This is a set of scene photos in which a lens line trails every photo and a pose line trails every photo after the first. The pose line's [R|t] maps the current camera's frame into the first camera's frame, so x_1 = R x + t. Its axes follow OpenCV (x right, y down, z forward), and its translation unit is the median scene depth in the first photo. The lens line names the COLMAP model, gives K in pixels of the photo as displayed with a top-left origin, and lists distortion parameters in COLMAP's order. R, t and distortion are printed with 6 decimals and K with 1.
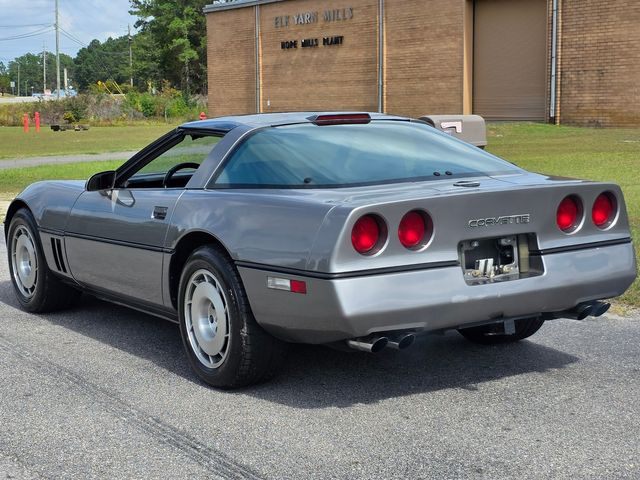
lens RADIAL K [[1389.0, 0, 318.0], [0, 1389.0, 246.2], [0, 0, 1]] dist [0.162466, 0.000000]
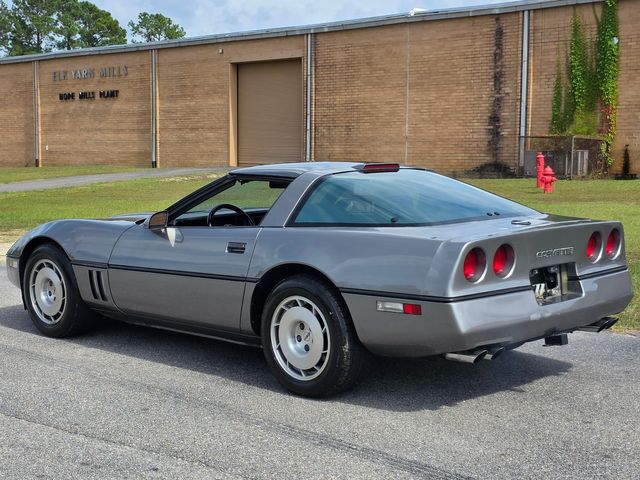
lens RADIAL K [[1196.4, 0, 336.8], [0, 1196.4, 255.3], [0, 0, 1]] dist [0.107282, 0.000000]
pose [[0.972088, -0.007503, 0.234495, -0.273588], [0.010928, 0.999852, -0.013309, -0.003592], [-0.234360, 0.015500, 0.972026, 0.015723]]
